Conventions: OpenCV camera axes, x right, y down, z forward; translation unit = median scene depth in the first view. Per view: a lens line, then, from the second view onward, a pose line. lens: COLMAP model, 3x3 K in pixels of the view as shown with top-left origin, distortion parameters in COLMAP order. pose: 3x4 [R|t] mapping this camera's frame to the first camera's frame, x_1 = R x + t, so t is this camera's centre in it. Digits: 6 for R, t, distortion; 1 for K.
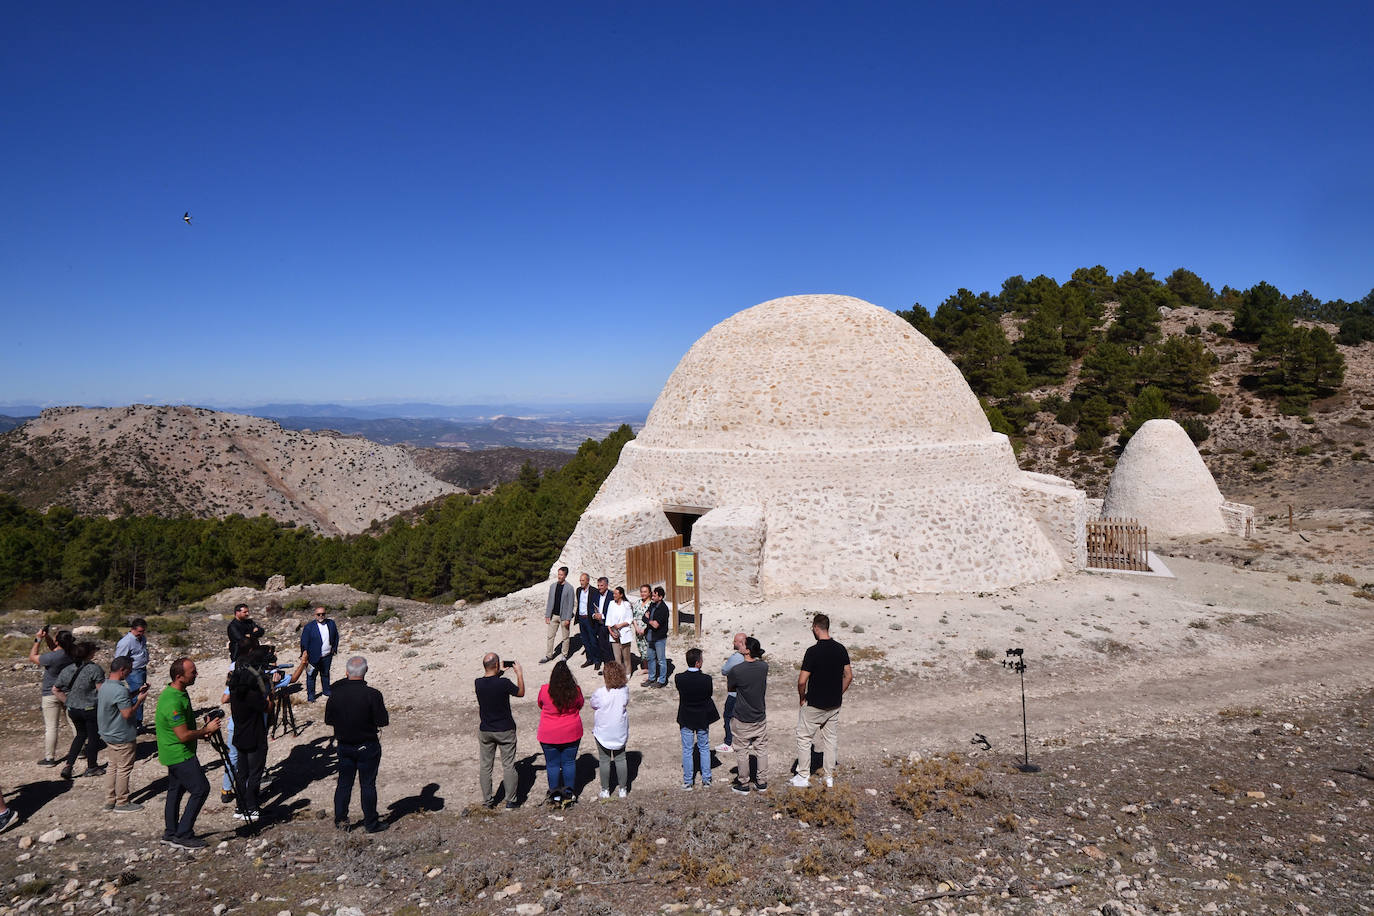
lens RADIAL K [[784.1, 0, 717.7], [0, 784.1, 385.6], [0, 0, 1]] dist [-0.012548, -0.010559]
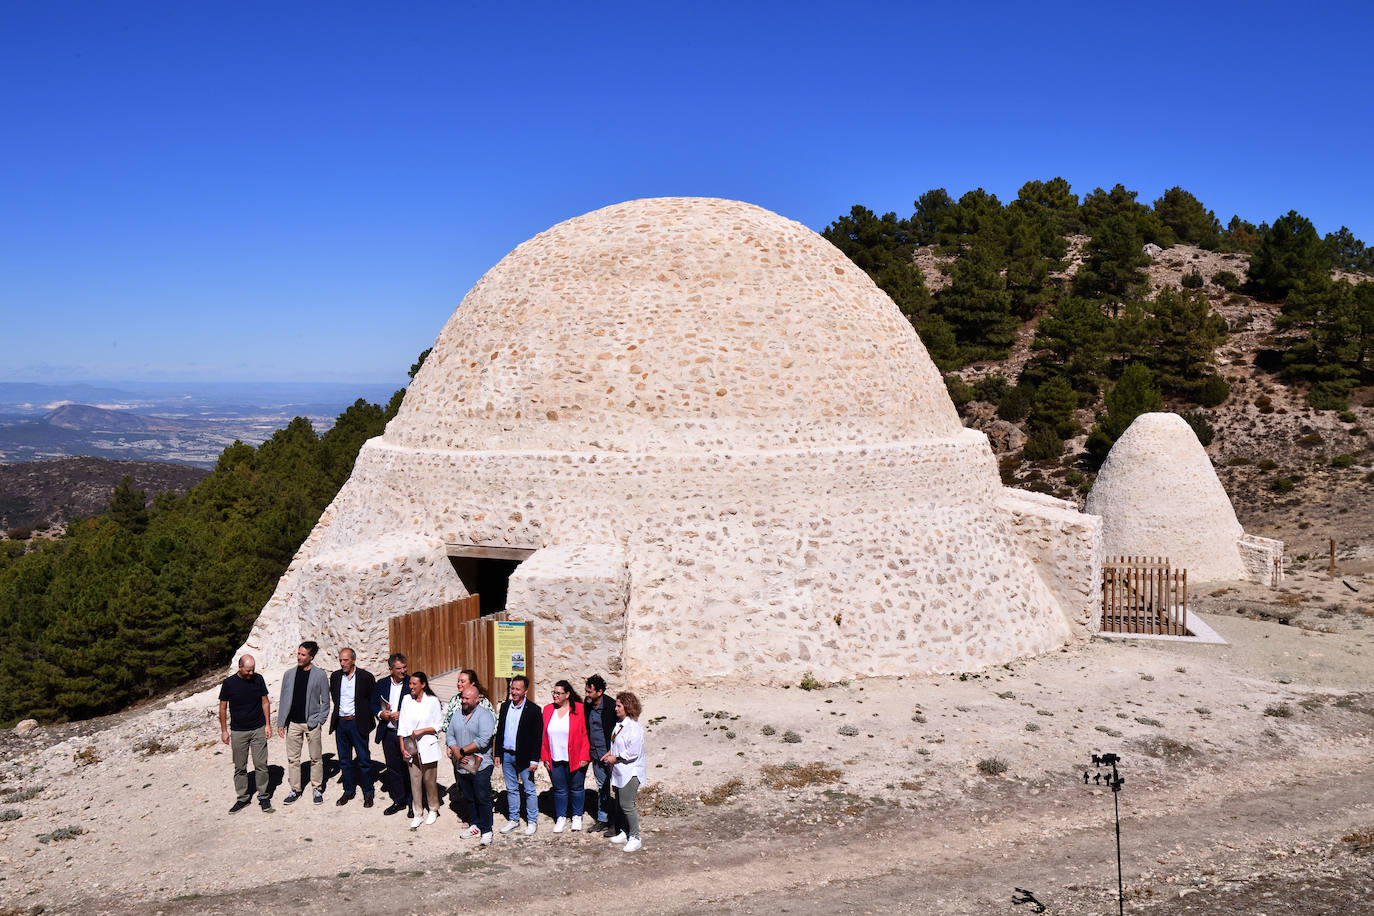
lens RADIAL K [[1270.6, 0, 698.0], [0, 1270.6, 447.8], [0, 0, 1]] dist [-0.003221, 0.000000]
pose [[0.981455, 0.001709, 0.191684, -0.057114], [-0.015332, 0.997457, 0.069606, 0.008083], [-0.191078, -0.071254, 0.978985, 0.026409]]
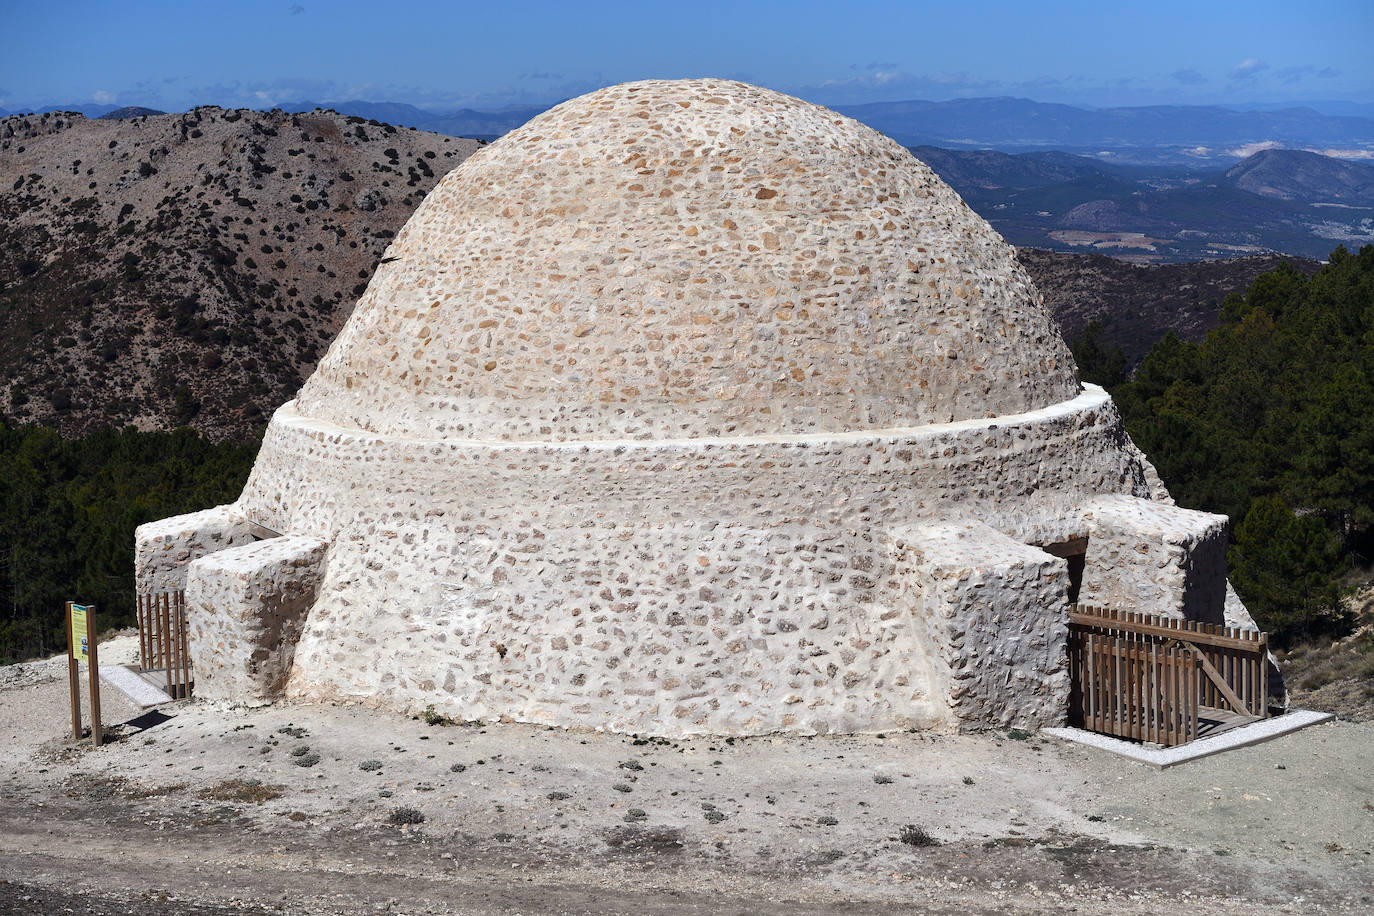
lens RADIAL K [[2755.2, 0, 692.1], [0, 2755.2, 463.3], [0, 0, 1]] dist [-0.089455, 0.000000]
pose [[0.889100, 0.063090, -0.453344, 0.876291], [0.007186, 0.988409, 0.151647, -0.140753], [0.457656, -0.138087, 0.878341, -0.414365]]
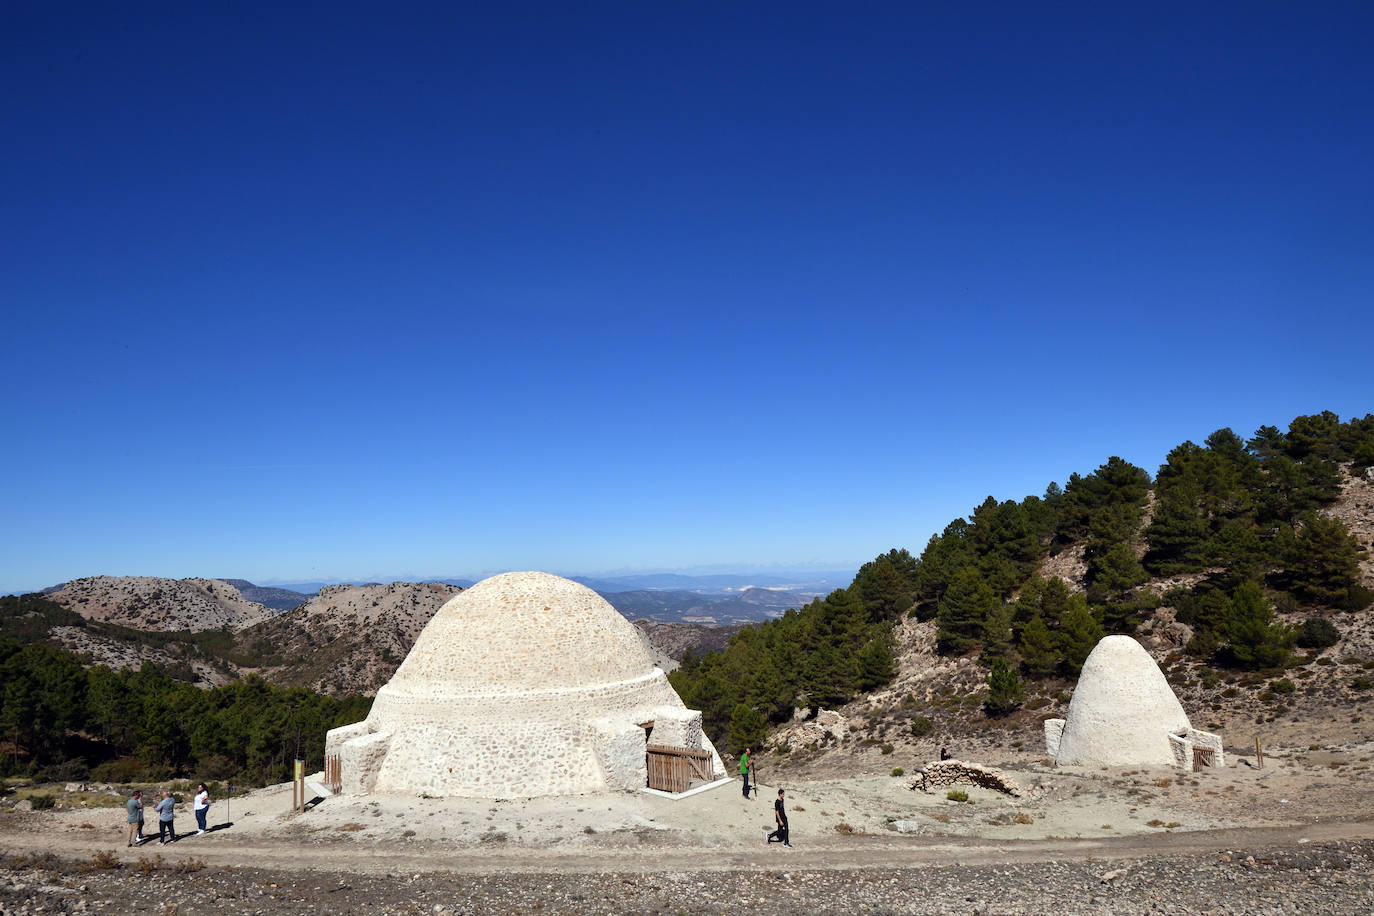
lens RADIAL K [[892.7, 0, 692.9], [0, 892.7, 449.9], [0, 0, 1]] dist [-0.007191, -0.014053]
pose [[0.944937, -0.061322, -0.321455, 0.949560], [0.024952, 0.992928, -0.116065, -0.142552], [0.326299, 0.101654, 0.939785, -0.408721]]
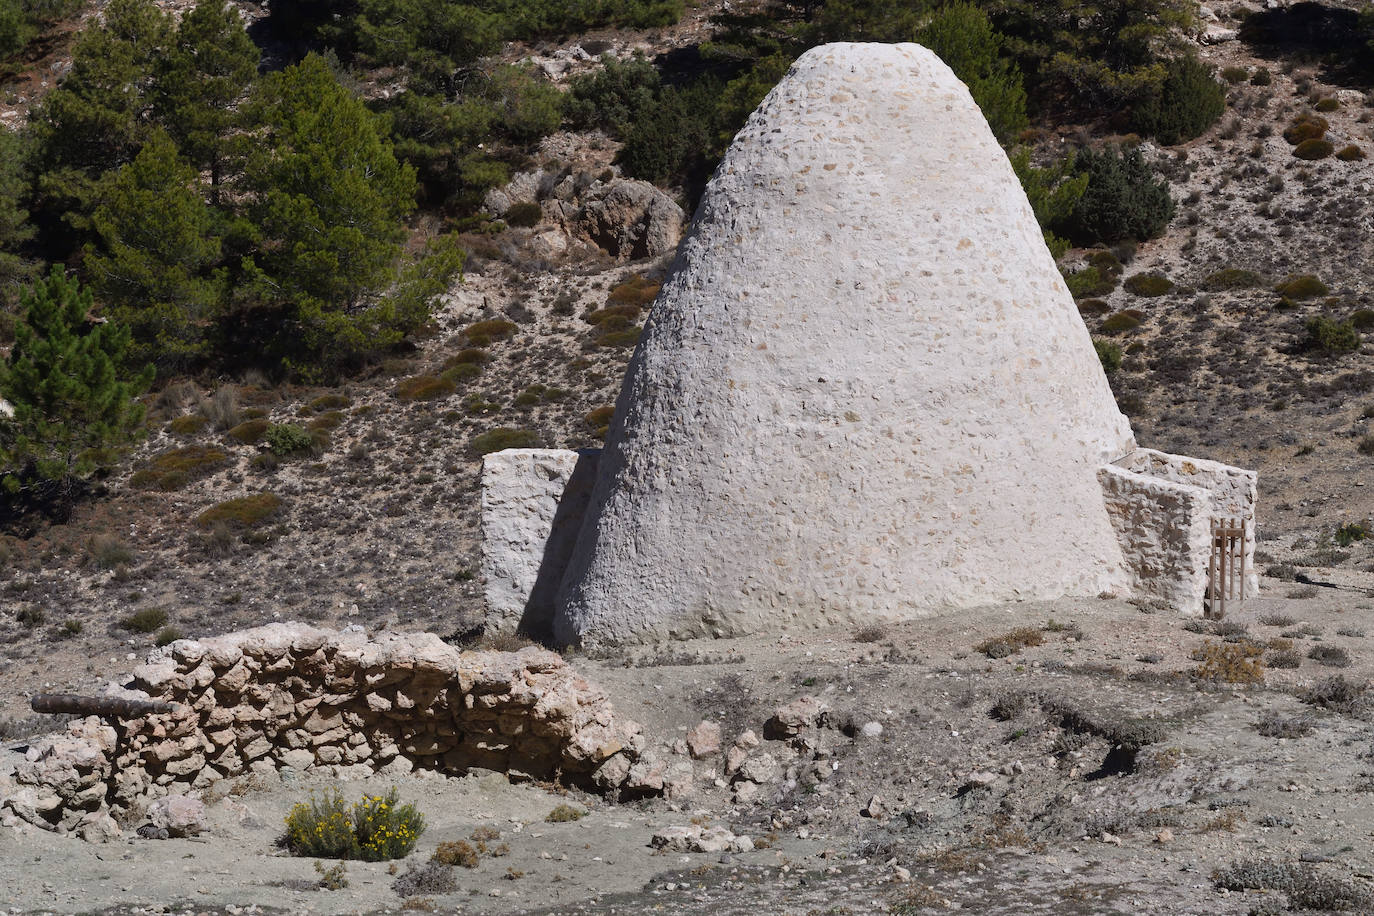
lens RADIAL K [[2755.2, 0, 688.9], [0, 2755.2, 452.3], [0, 0, 1]] dist [-0.089455, 0.000000]
pose [[0.938715, -0.009418, 0.344565, 0.607356], [-0.028386, 0.994119, 0.104506, 0.161662], [-0.343522, -0.107882, 0.932928, 0.758978]]
